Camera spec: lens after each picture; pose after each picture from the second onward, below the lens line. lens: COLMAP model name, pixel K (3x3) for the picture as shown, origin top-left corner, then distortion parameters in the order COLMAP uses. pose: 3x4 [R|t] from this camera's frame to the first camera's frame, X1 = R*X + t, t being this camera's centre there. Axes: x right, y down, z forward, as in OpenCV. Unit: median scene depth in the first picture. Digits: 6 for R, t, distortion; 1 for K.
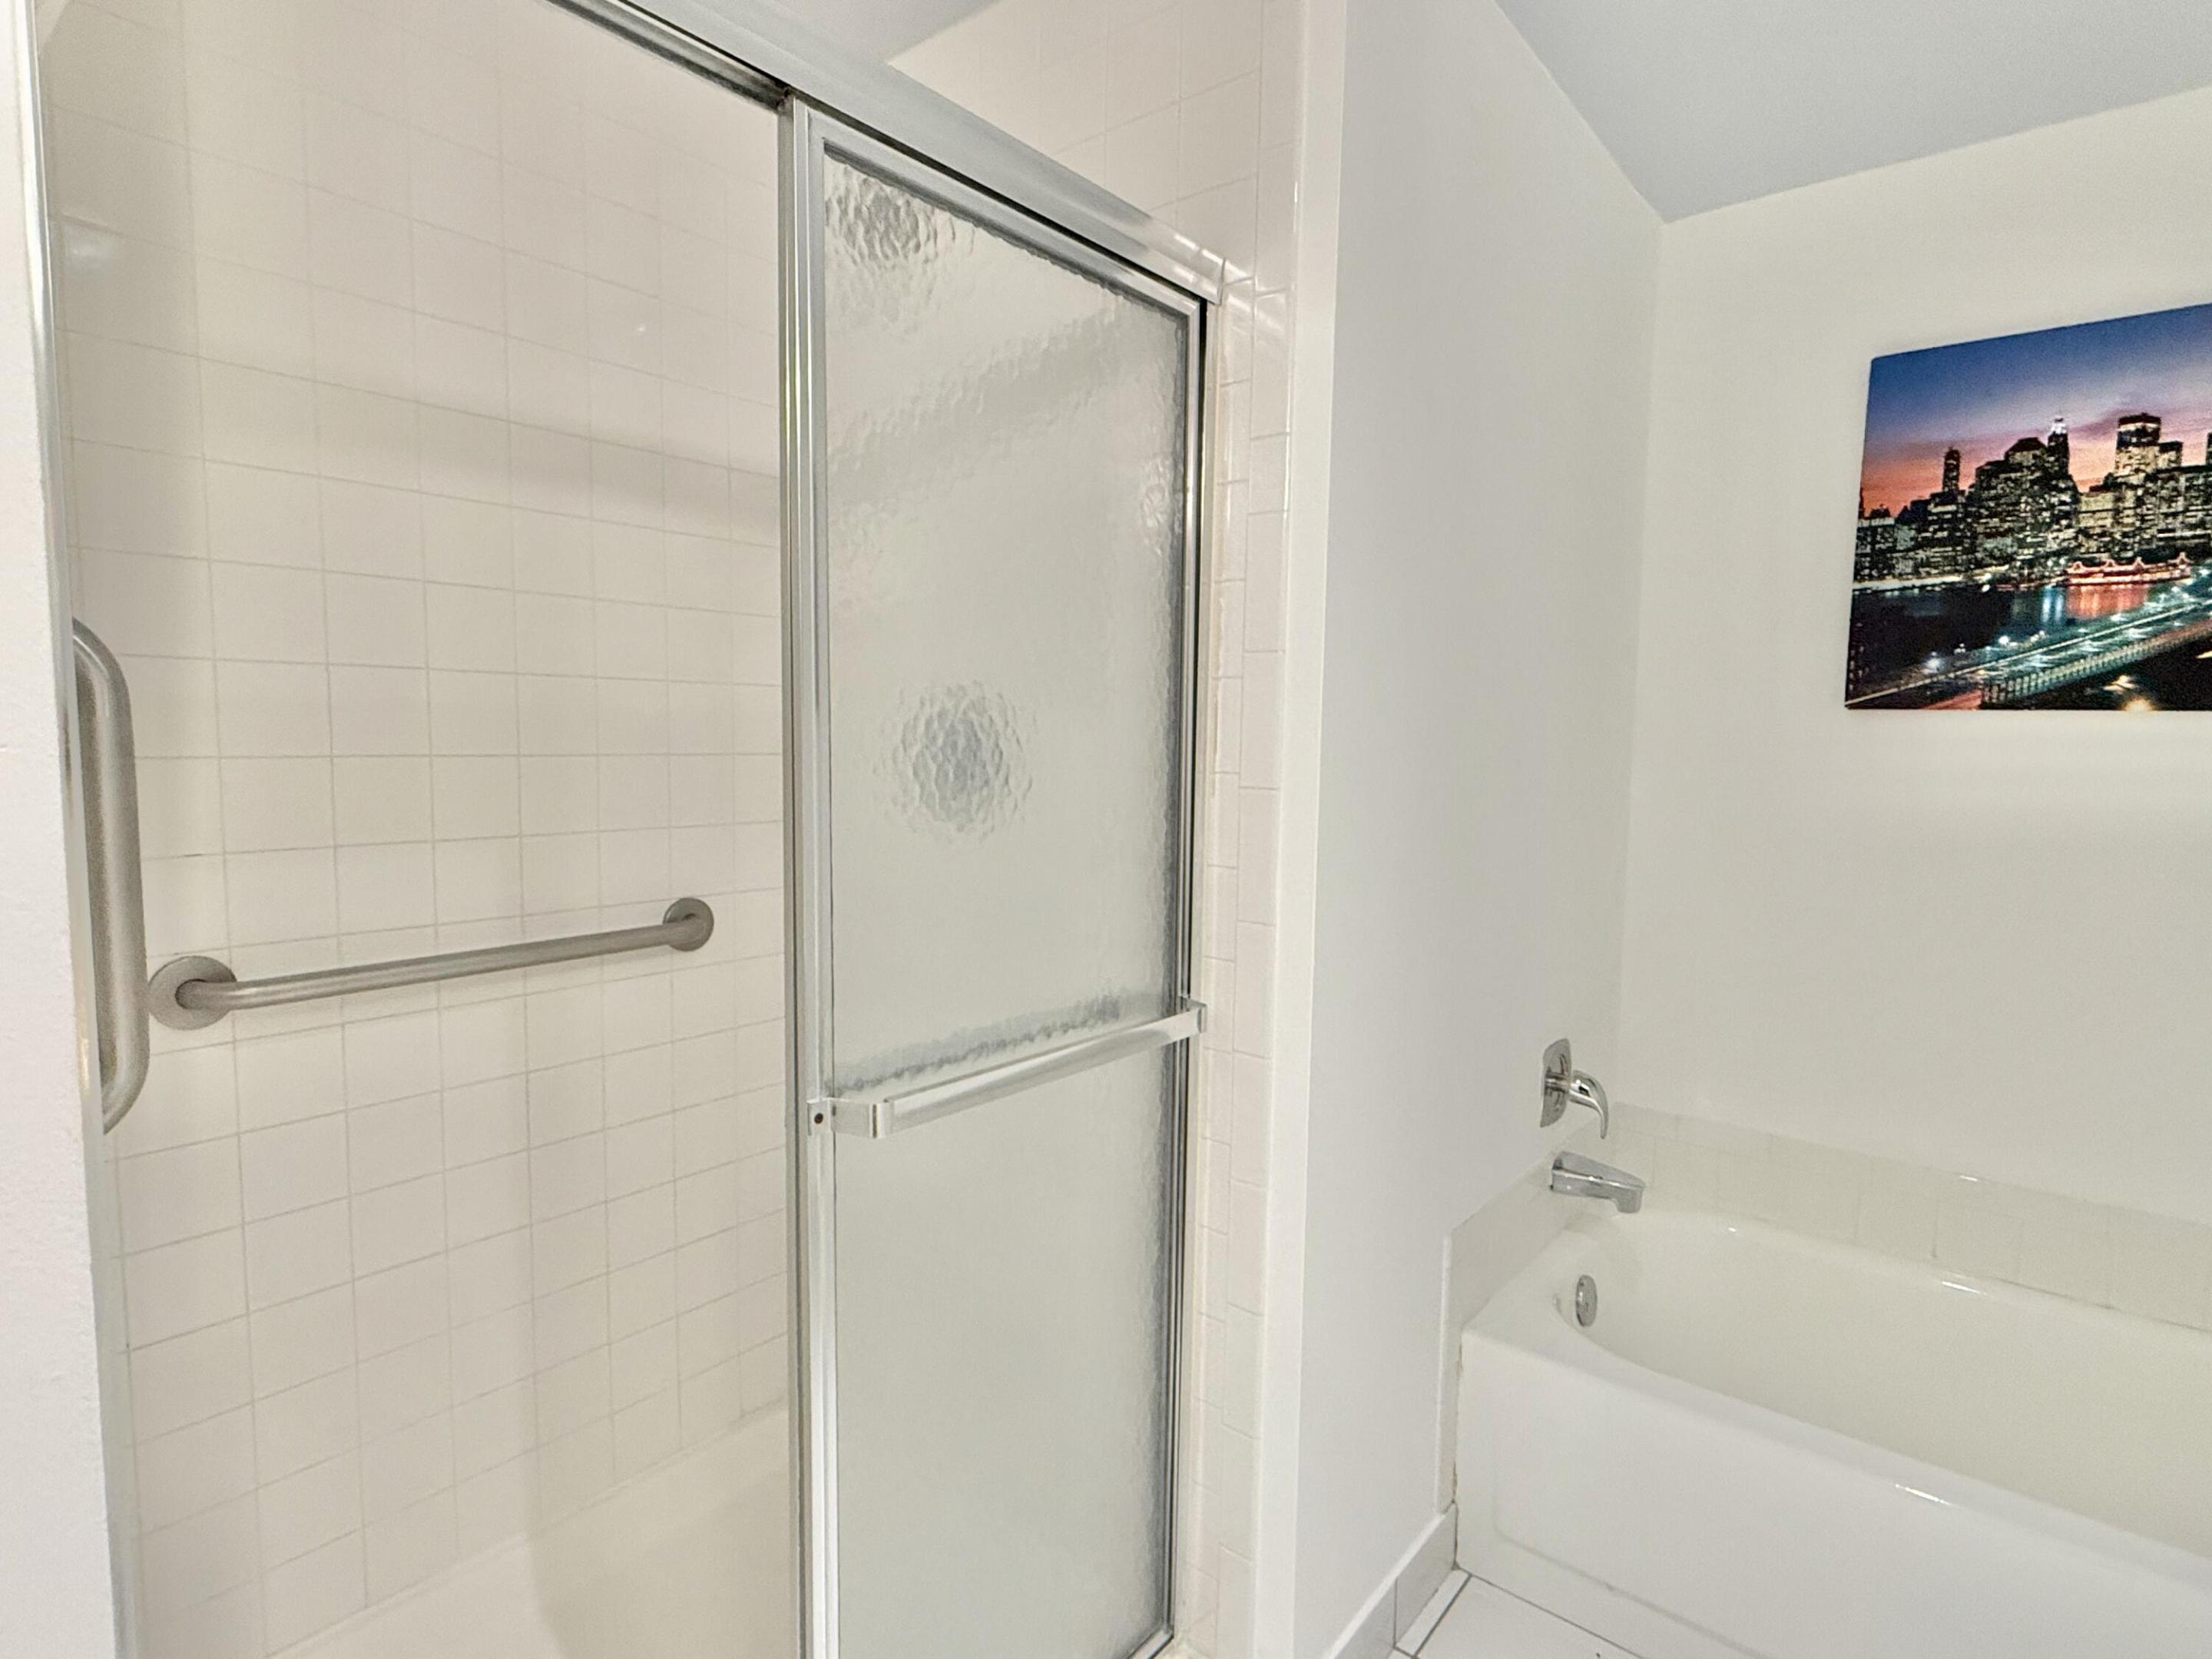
lens RADIAL K [[1133.7, 0, 1097.1], [0, 1133.7, 834.2], [0, 0, 1]] dist [-0.002352, -0.001662]
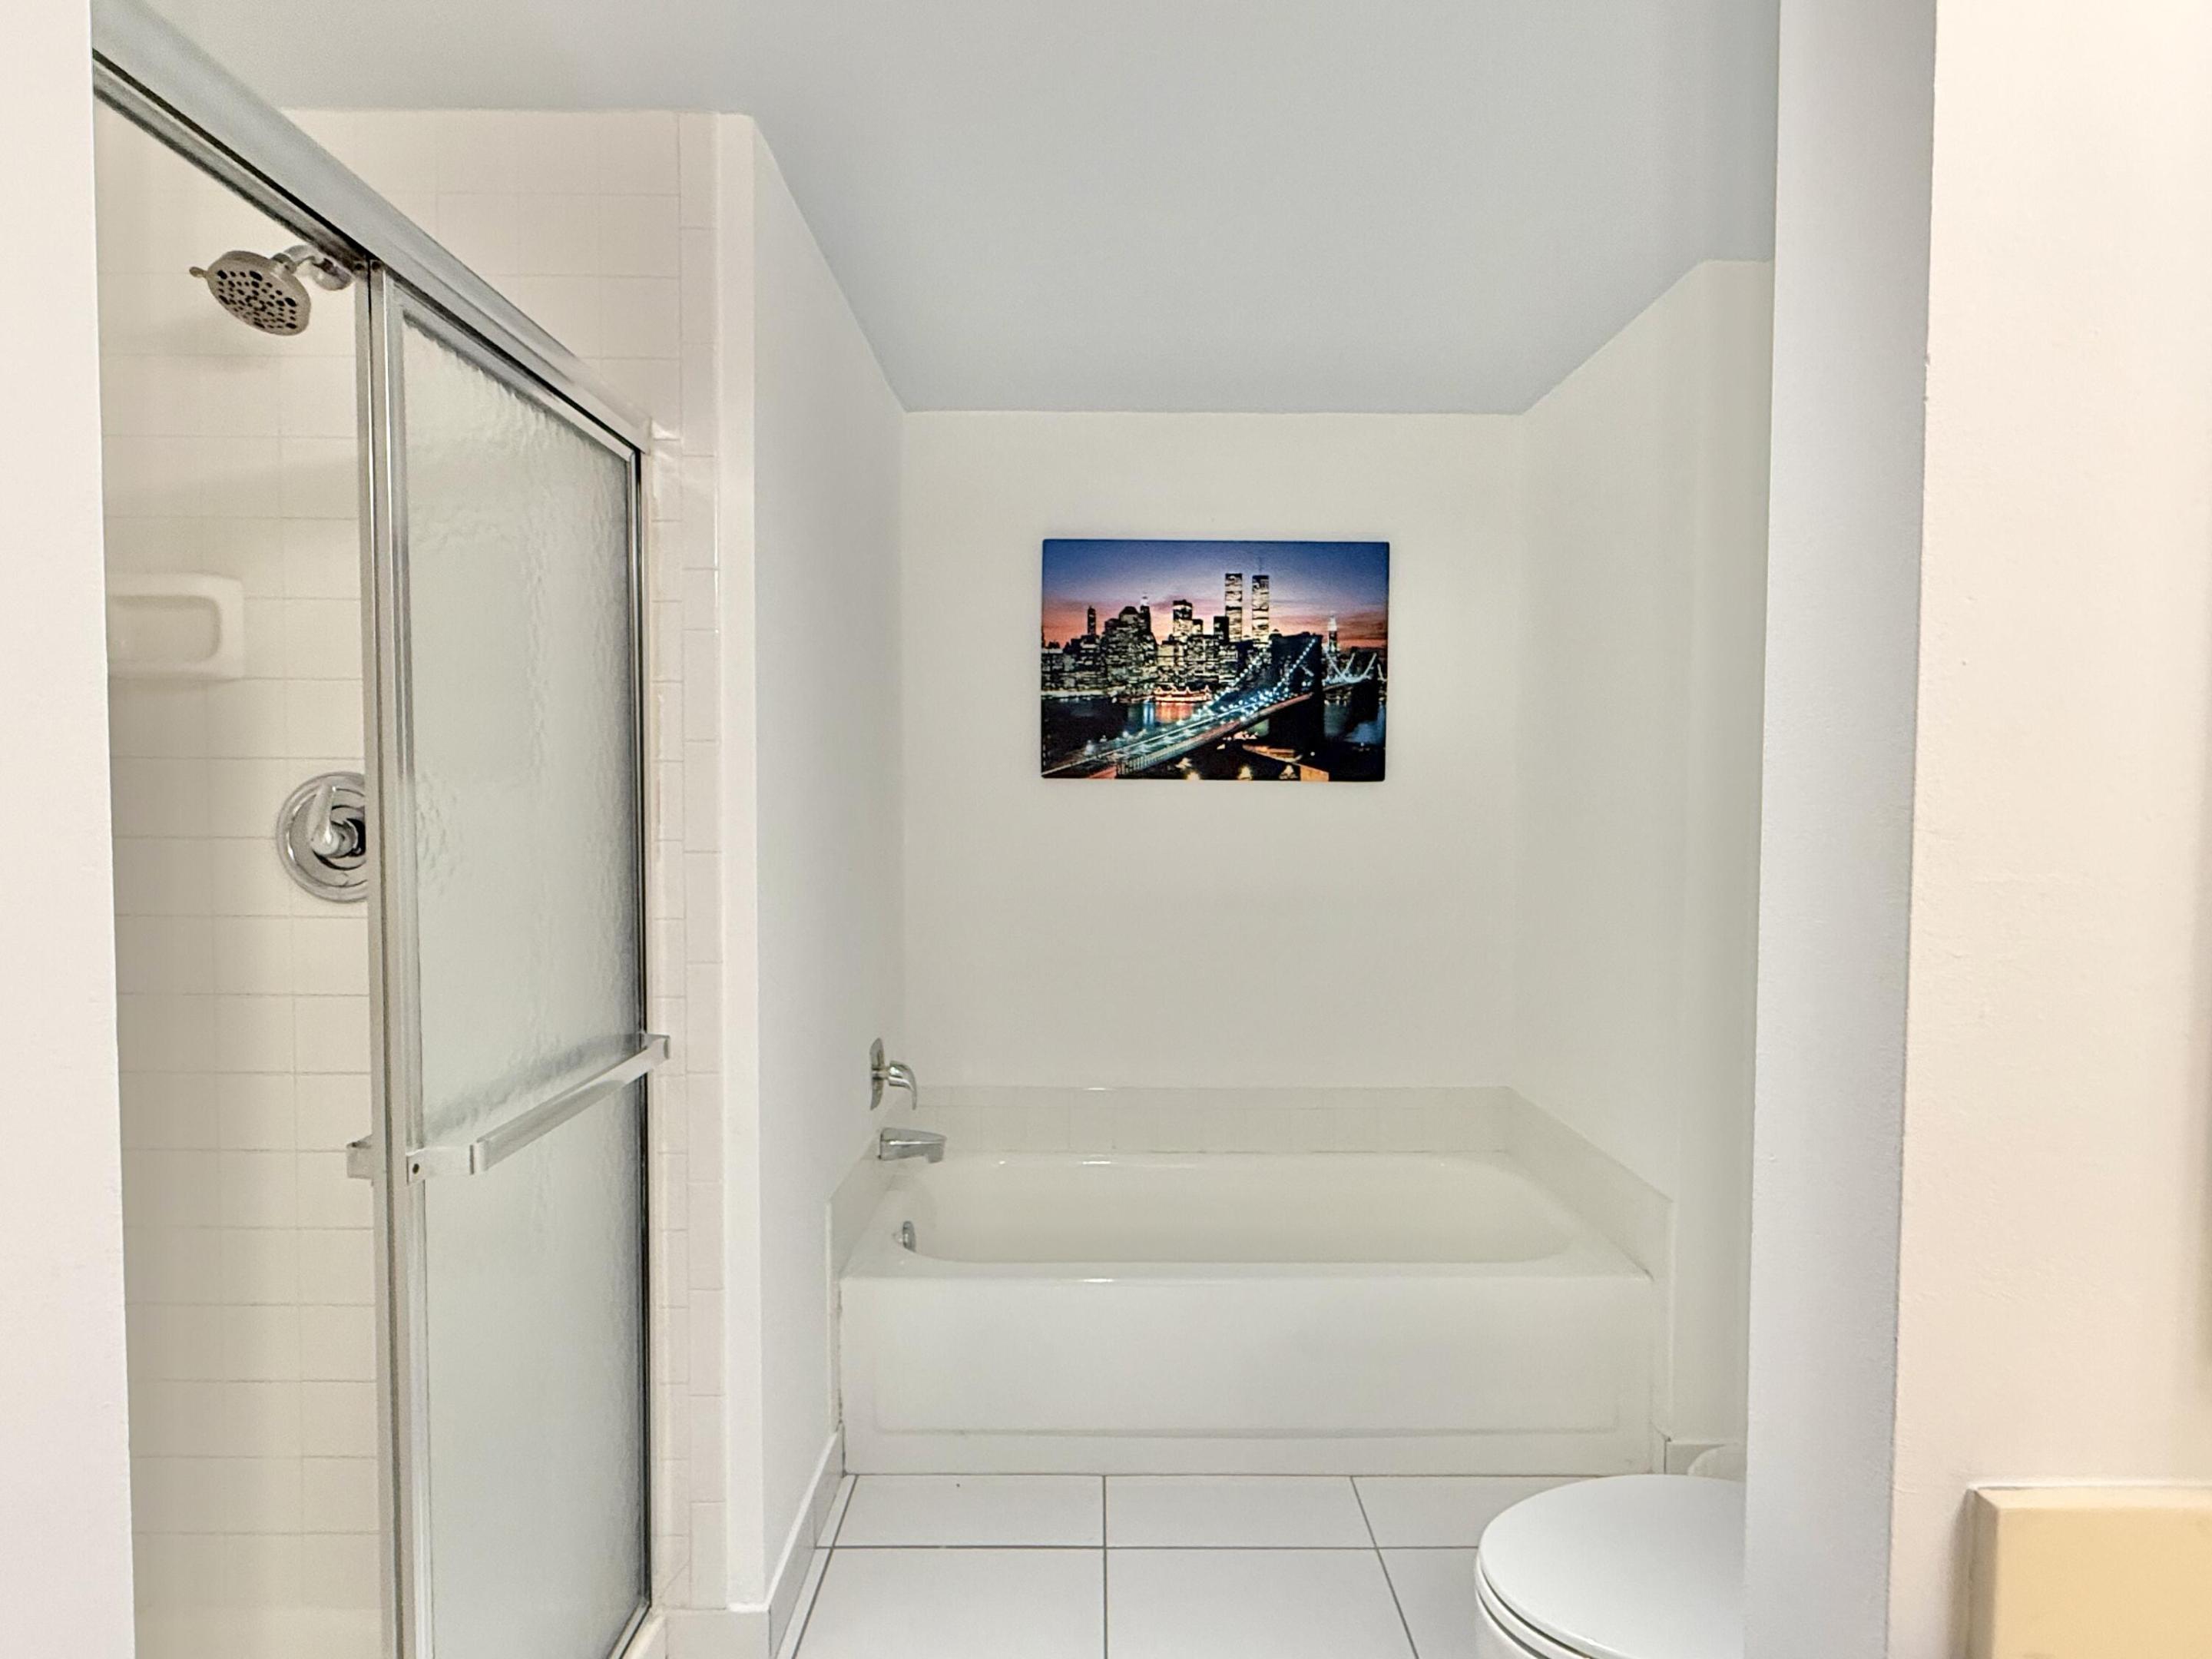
lens RADIAL K [[1133.7, 0, 1097.1], [0, 1133.7, 834.2], [0, 0, 1]] dist [-0.002352, -0.001662]
pose [[0.764097, -0.035081, 0.644147, -0.236188], [0.063927, 0.997723, -0.021494, -0.004398], [-0.641926, 0.057602, 0.764600, -0.155470]]
